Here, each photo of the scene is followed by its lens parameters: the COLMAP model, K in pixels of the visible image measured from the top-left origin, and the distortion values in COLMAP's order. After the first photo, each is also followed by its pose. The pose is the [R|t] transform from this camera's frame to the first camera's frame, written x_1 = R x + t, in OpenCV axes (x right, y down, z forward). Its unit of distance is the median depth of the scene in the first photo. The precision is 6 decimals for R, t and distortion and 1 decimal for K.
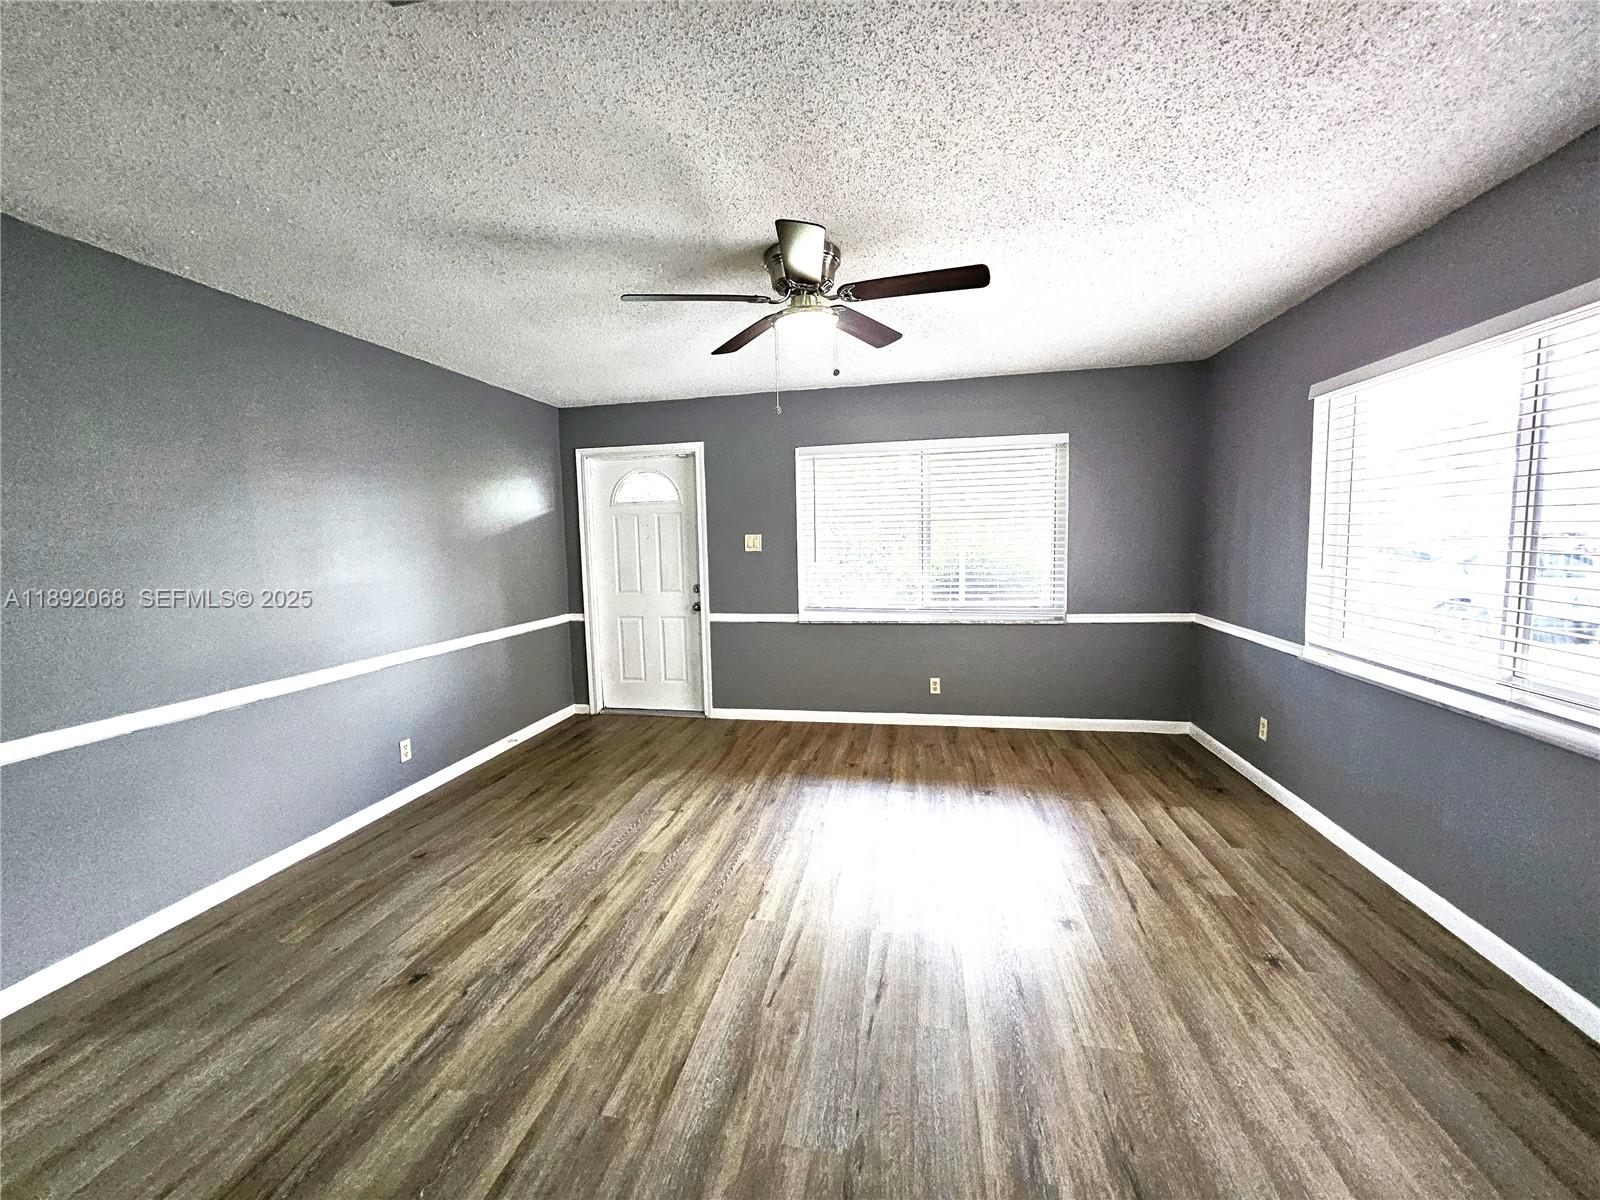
lens RADIAL K [[628.9, 0, 791.5], [0, 628.9, 597.0], [0, 0, 1]] dist [-0.003210, 0.000106]
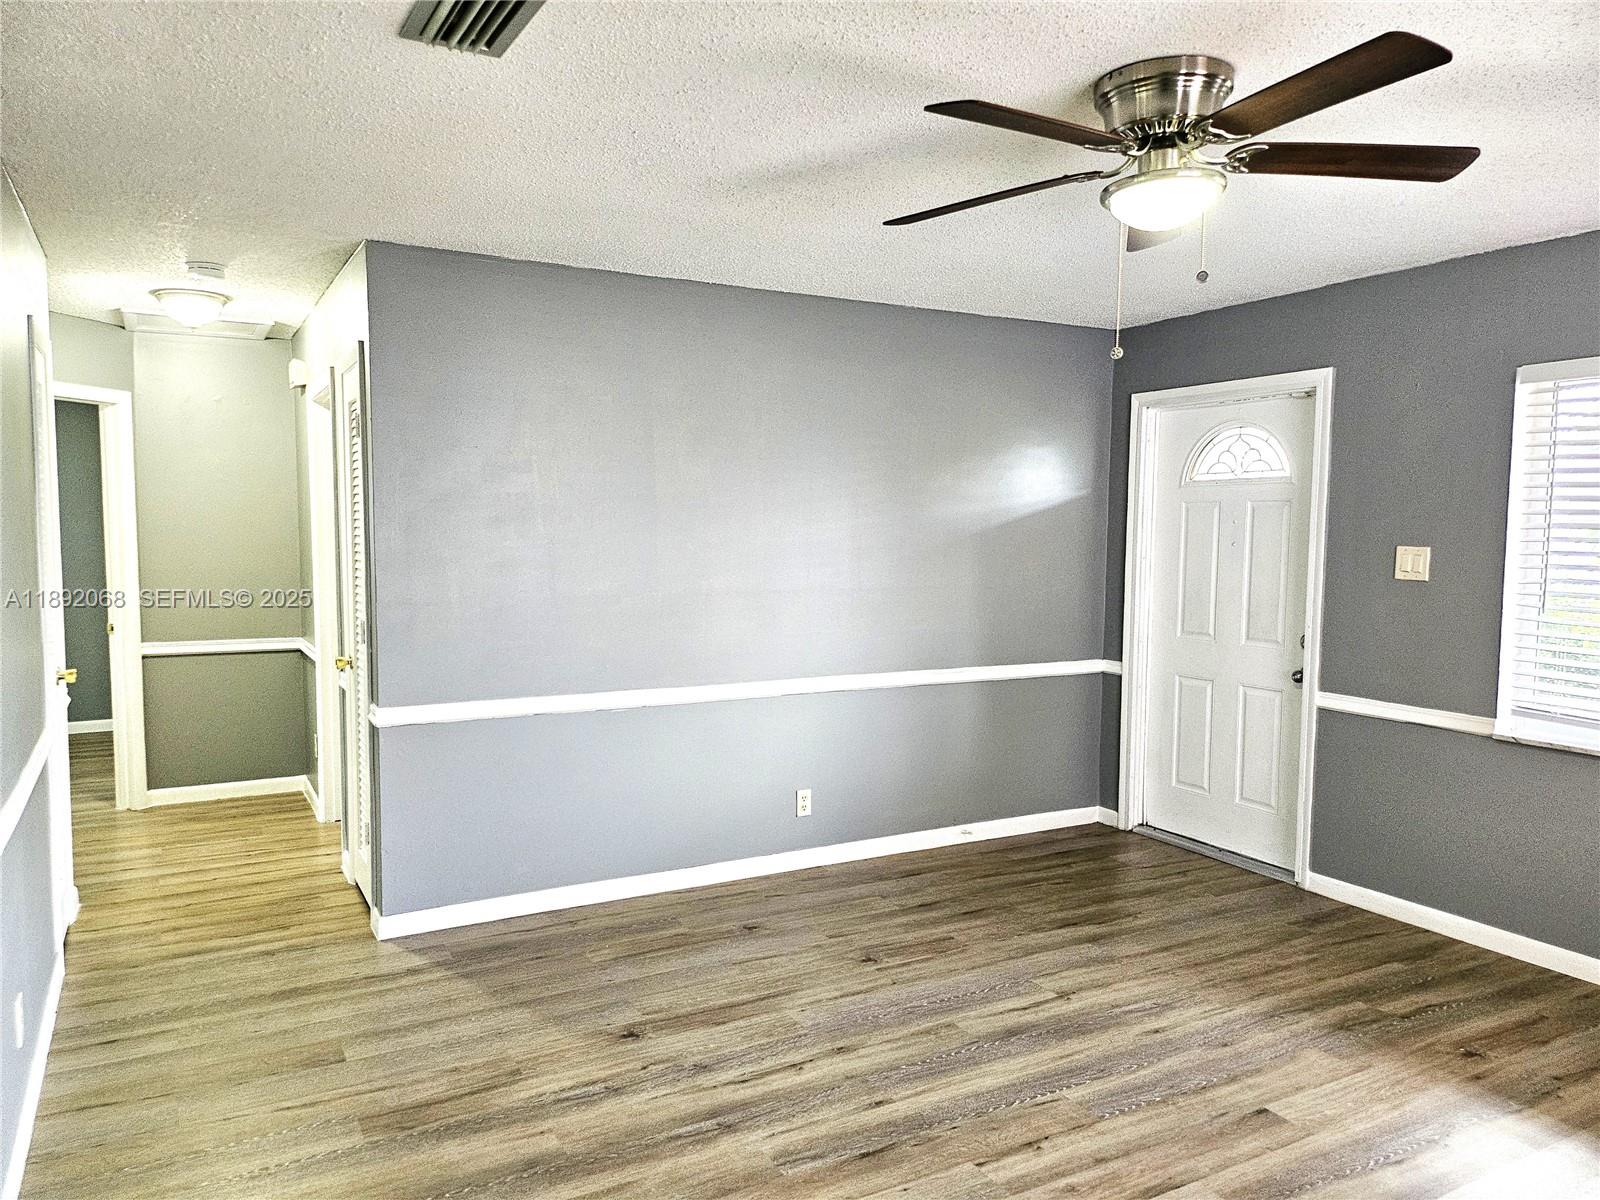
lens RADIAL K [[1117.9, 0, 783.0], [0, 1117.9, 610.1], [0, 0, 1]] dist [0.084604, -0.099656]
pose [[0.635997, 0.088053, -0.766652, 0.494670], [-0.096172, 0.994768, 0.034470, -0.050240], [0.765675, 0.051808, 0.641137, 0.068292]]
